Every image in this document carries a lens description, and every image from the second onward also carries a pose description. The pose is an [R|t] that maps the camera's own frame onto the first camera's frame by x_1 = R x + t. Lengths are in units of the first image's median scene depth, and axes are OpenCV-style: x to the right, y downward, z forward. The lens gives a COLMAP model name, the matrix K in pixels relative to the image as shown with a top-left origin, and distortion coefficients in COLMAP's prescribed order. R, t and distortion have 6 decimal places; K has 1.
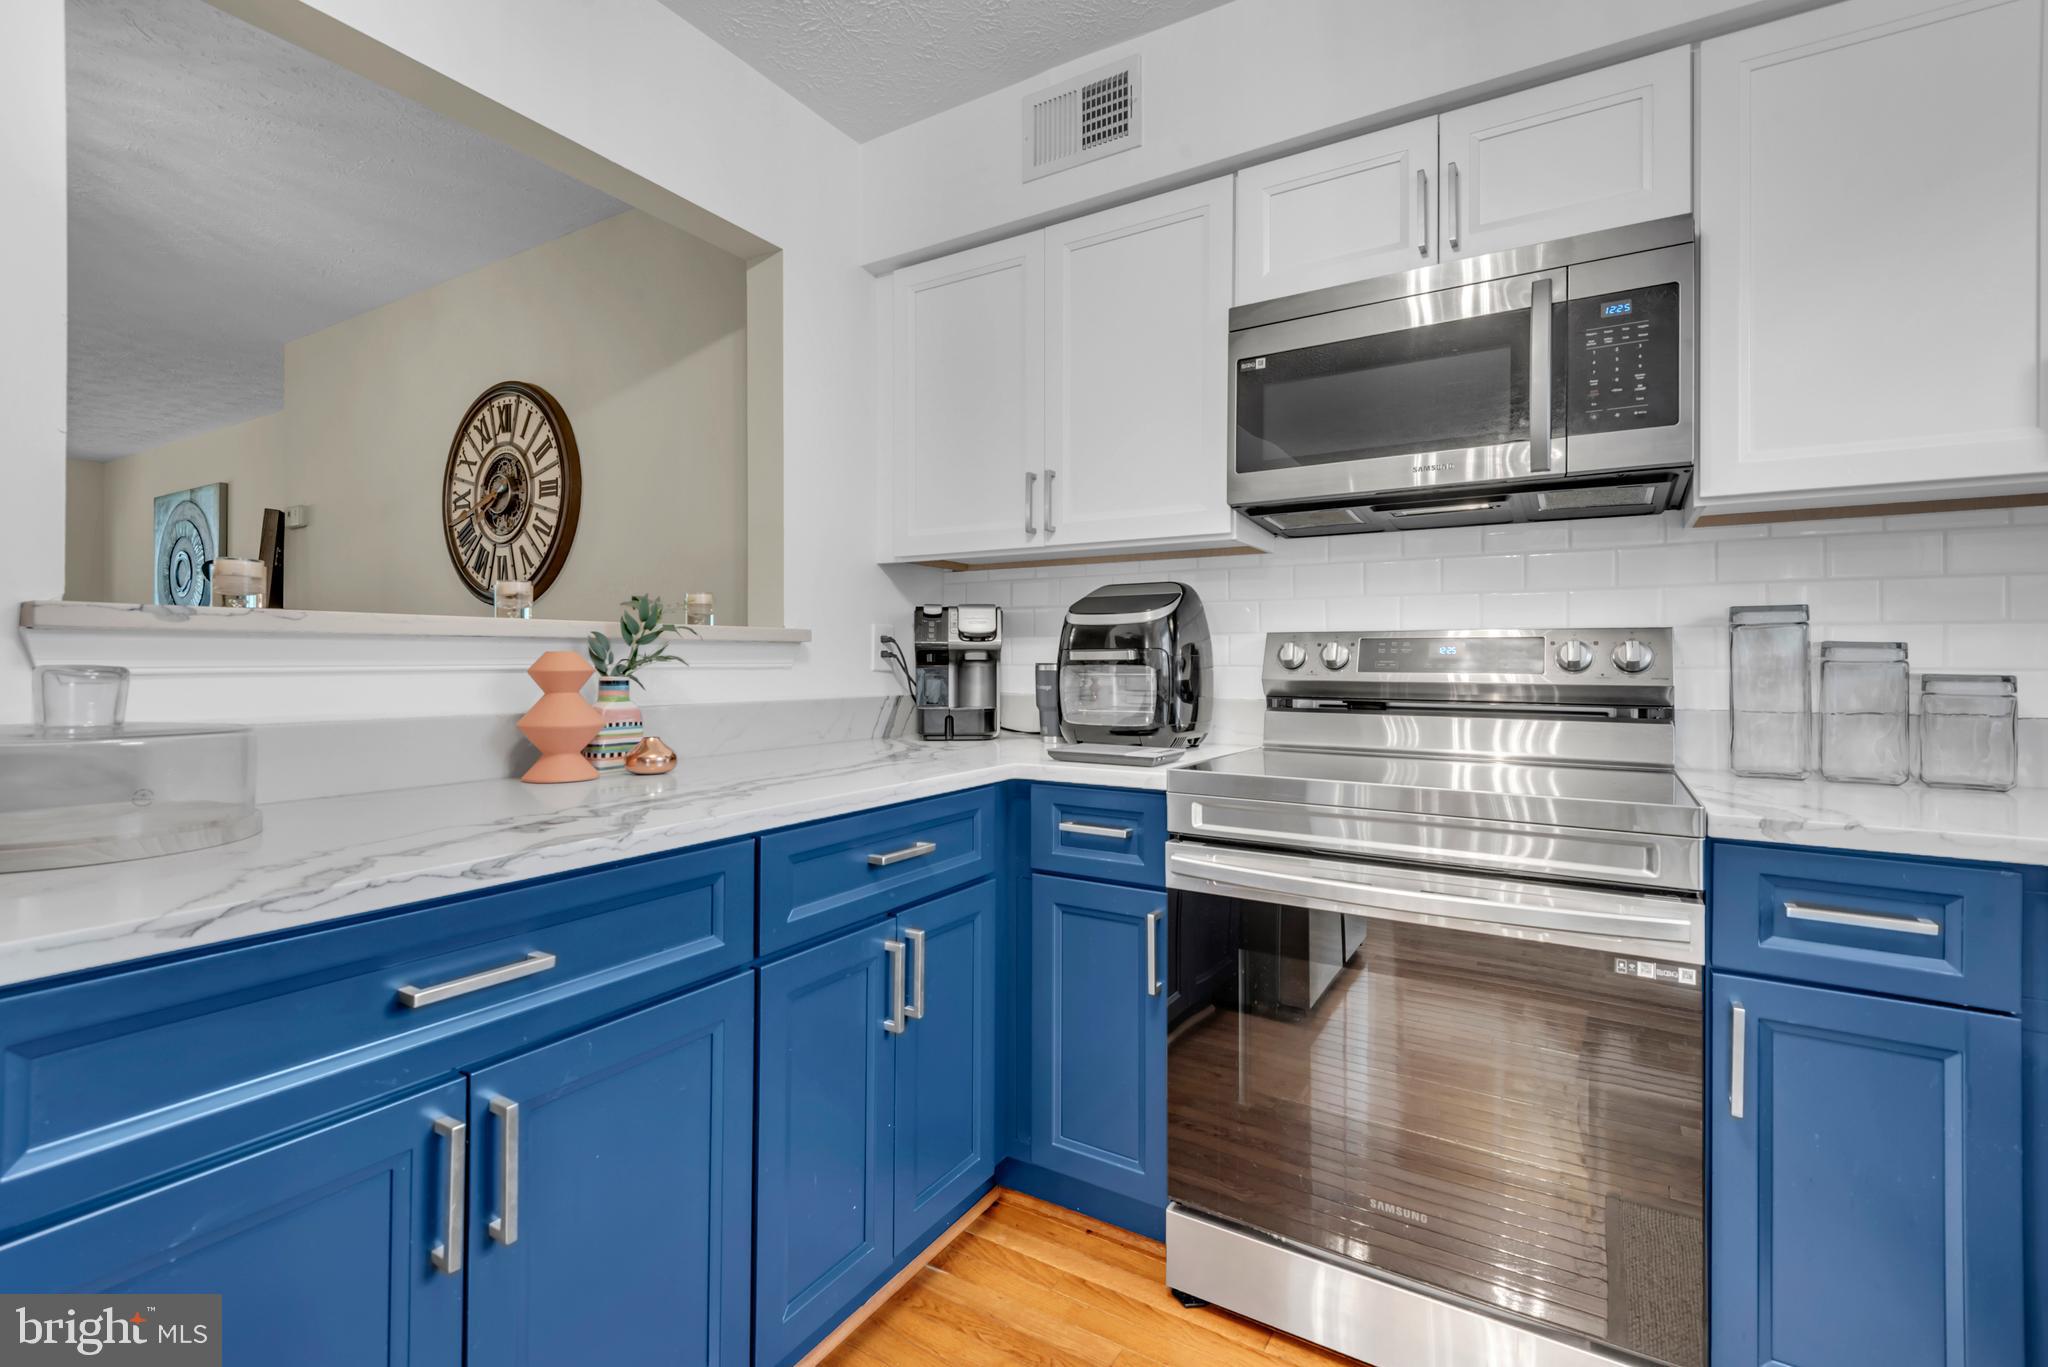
lens RADIAL K [[913.4, 0, 1022.5], [0, 913.4, 667.3], [0, 0, 1]] dist [0.024299, -0.013868]
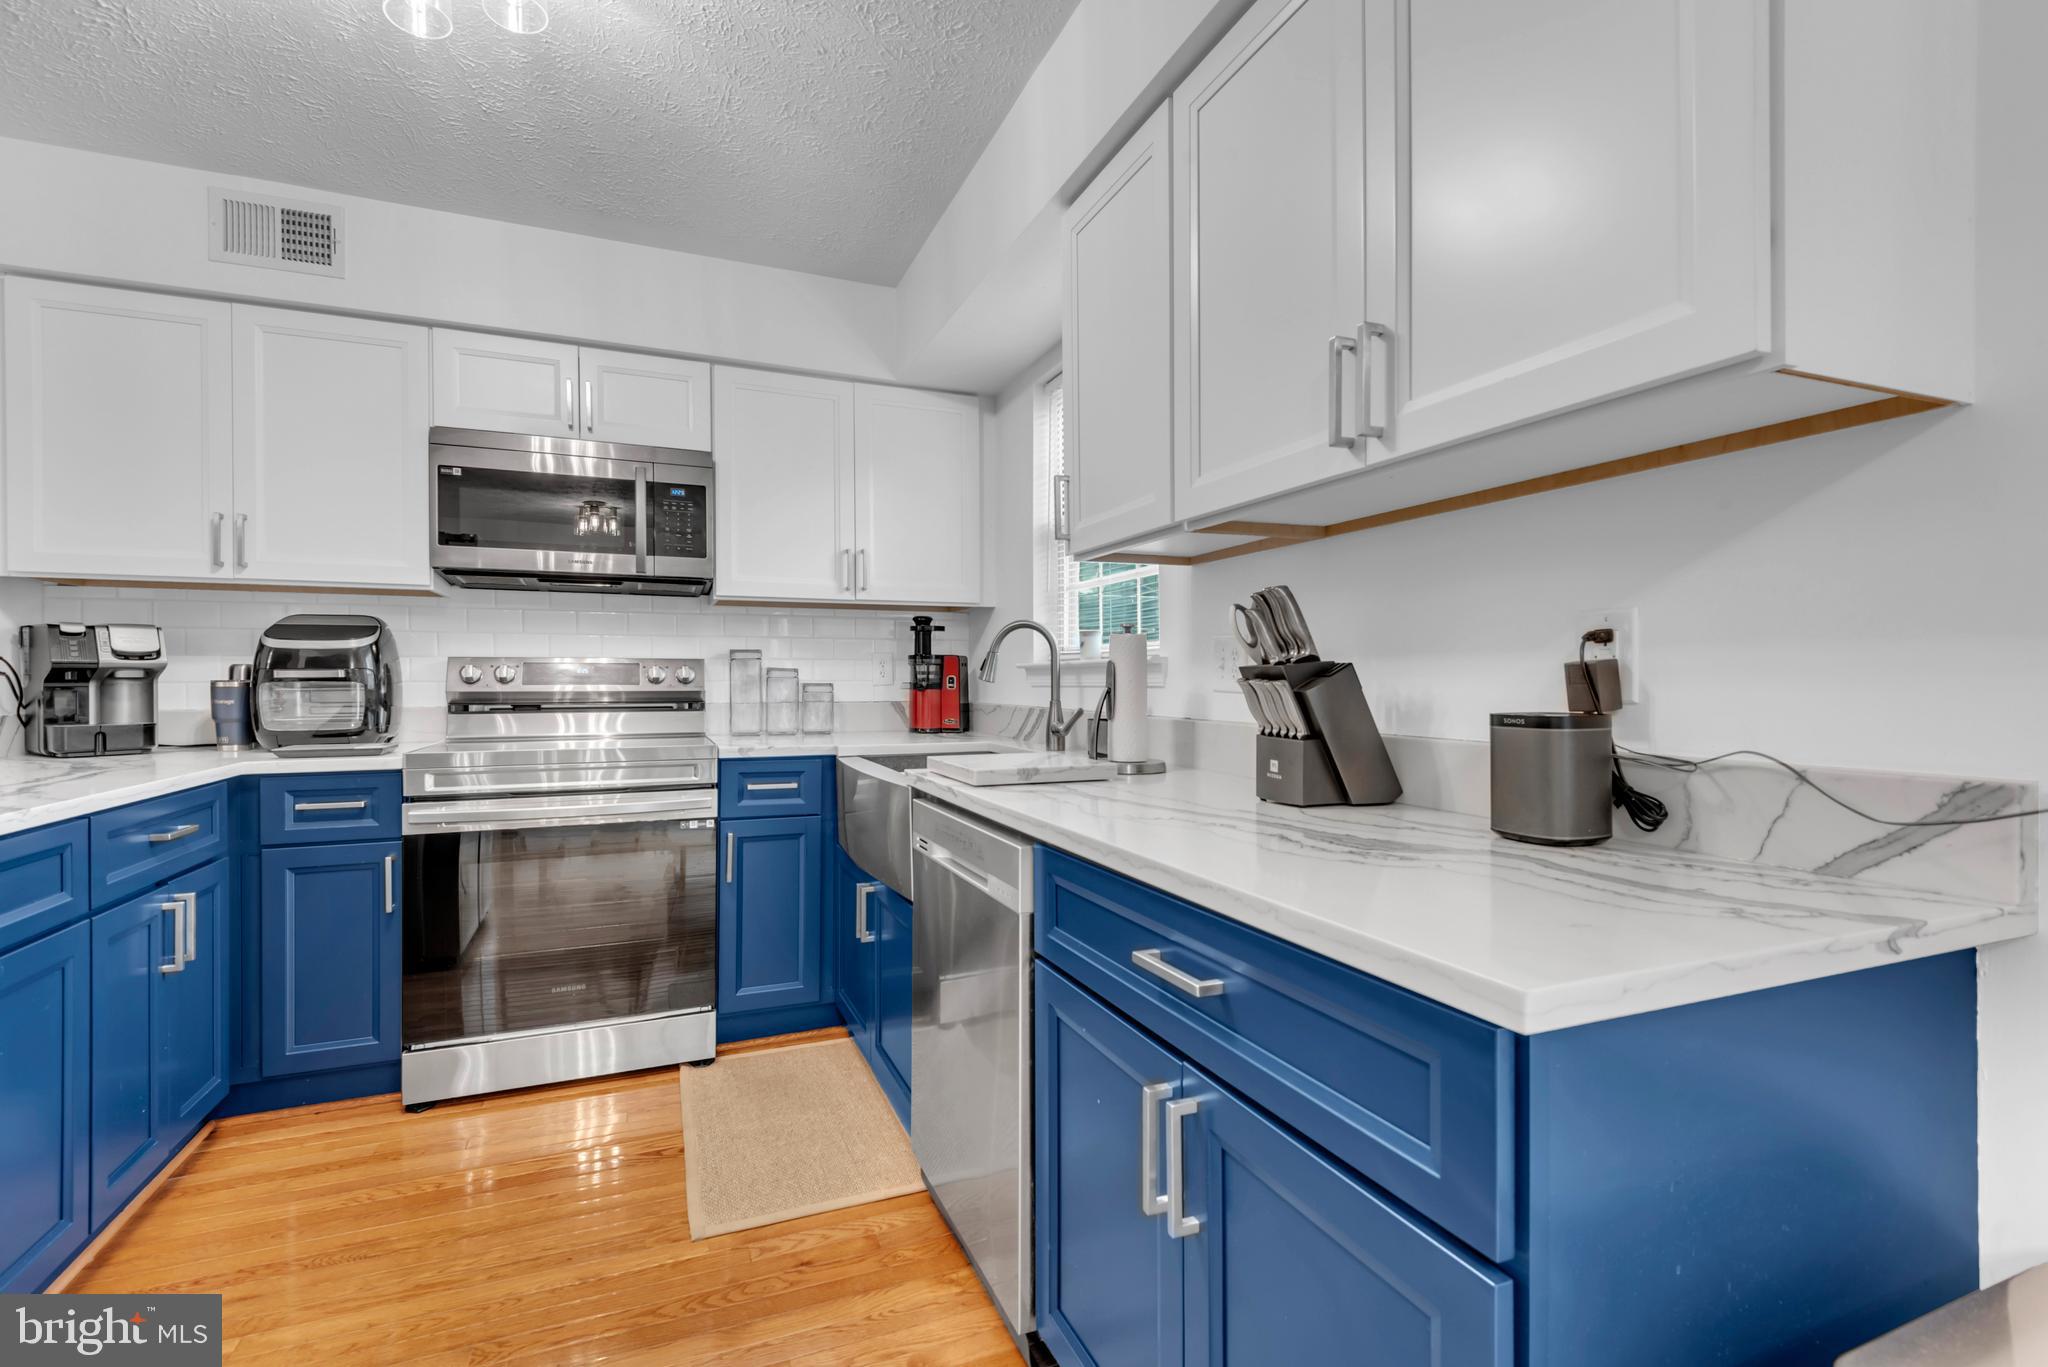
lens RADIAL K [[913.4, 0, 1022.5], [0, 913.4, 667.3], [0, 0, 1]] dist [0.024299, -0.013868]
pose [[0.580939, 0.005972, 0.813926, -0.386133], [0.006610, 0.999905, -0.012055, -0.000334], [-0.813921, 0.012383, 0.580844, -0.541018]]
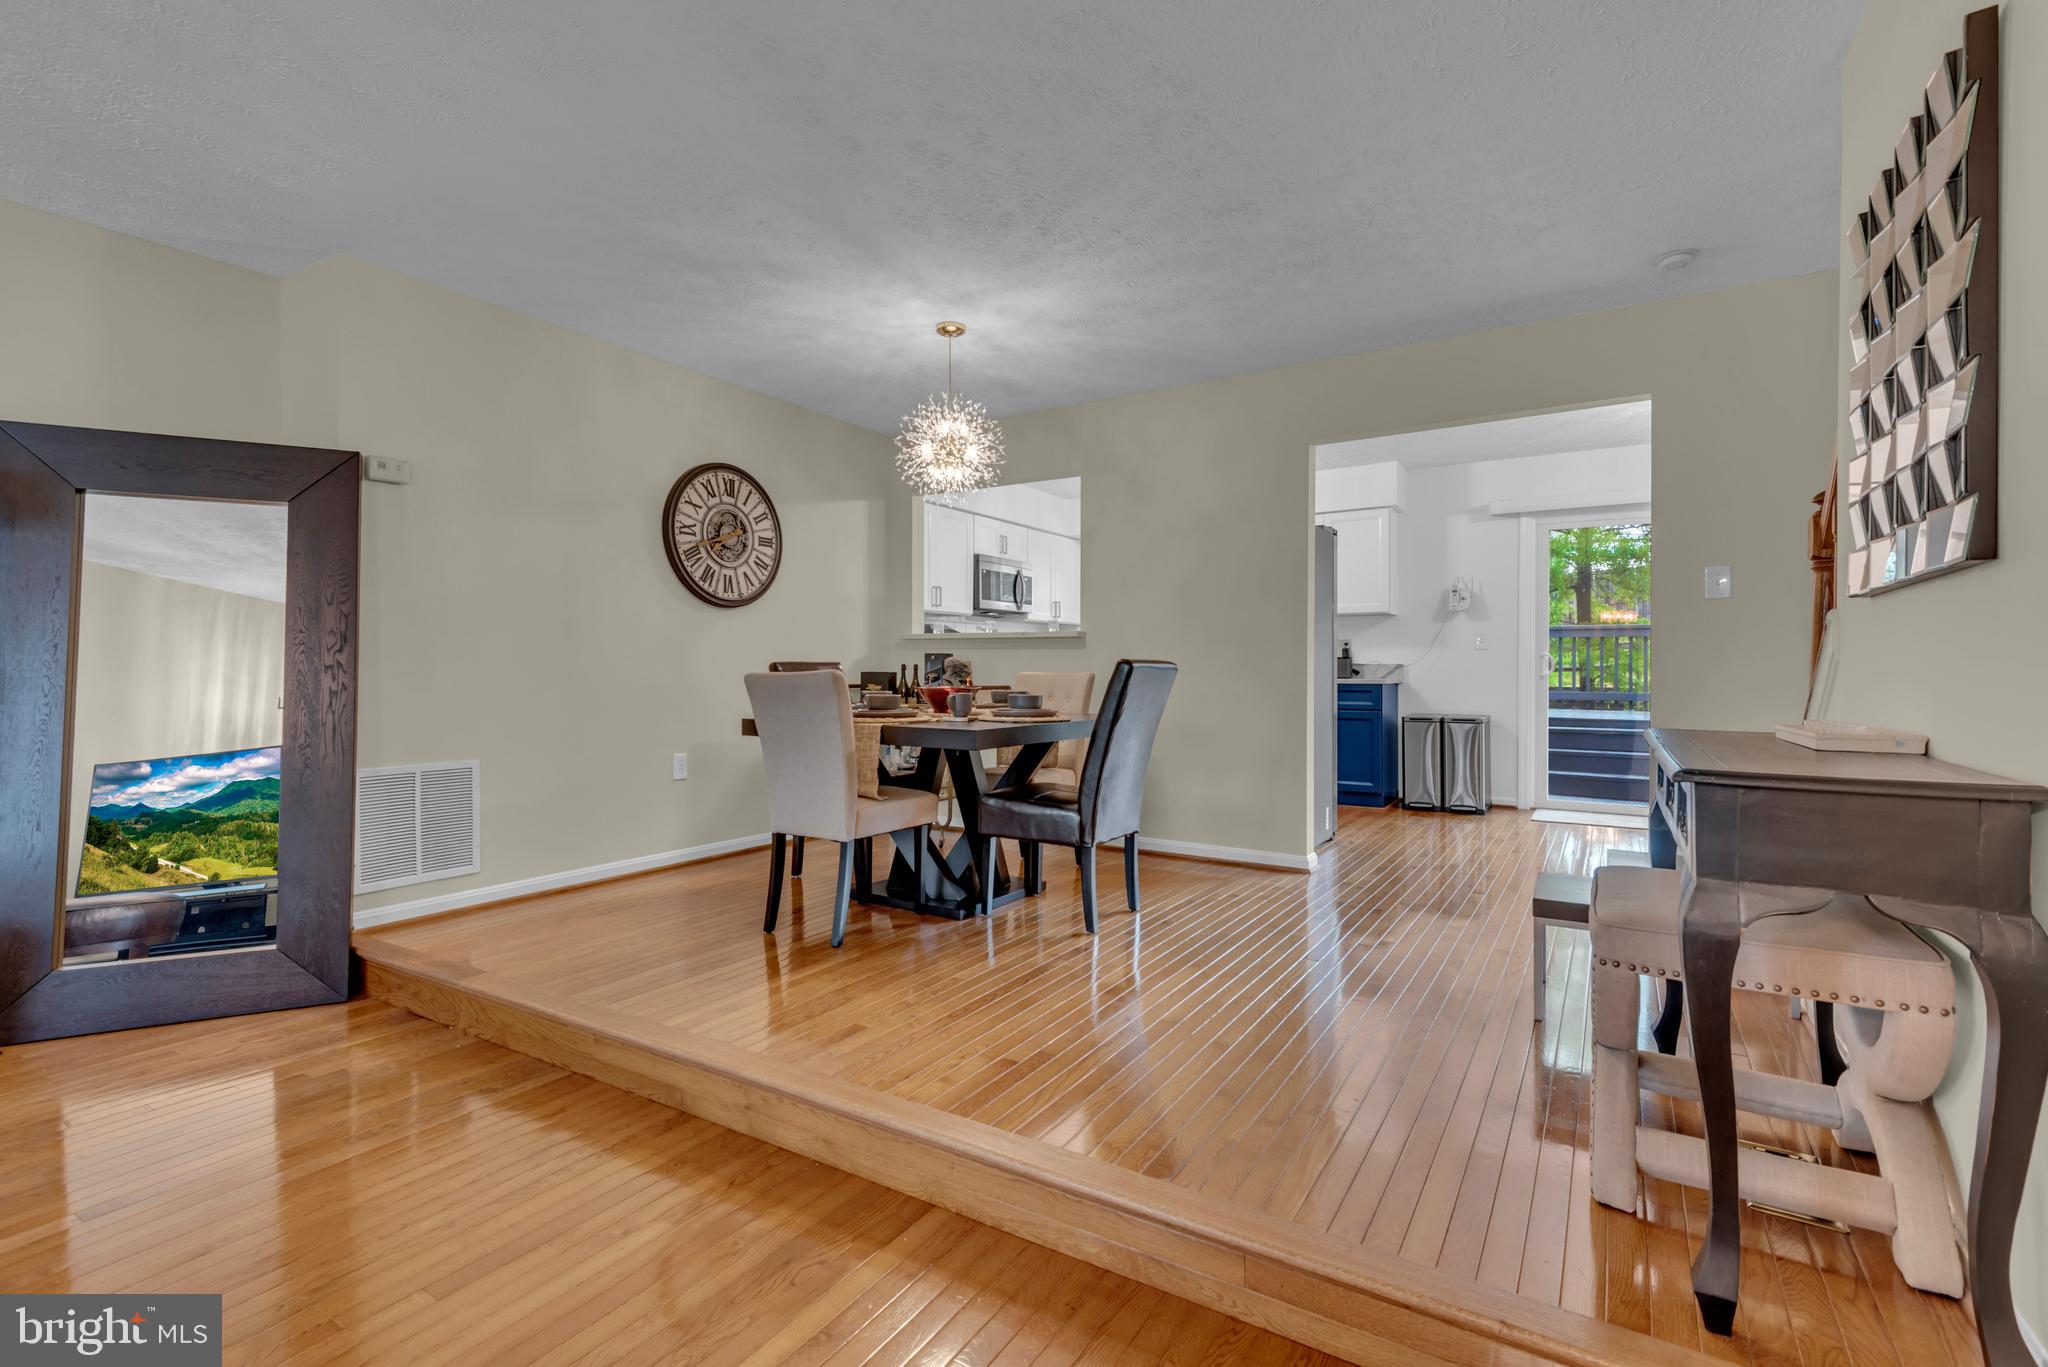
lens RADIAL K [[913.4, 0, 1022.5], [0, 913.4, 667.3], [0, 0, 1]] dist [0.024299, -0.013868]
pose [[0.030271, 0.002365, 0.999539, -3.407308], [0.007493, 0.999969, -0.002593, 0.070628], [-0.999514, 0.007568, 0.030252, 0.733954]]
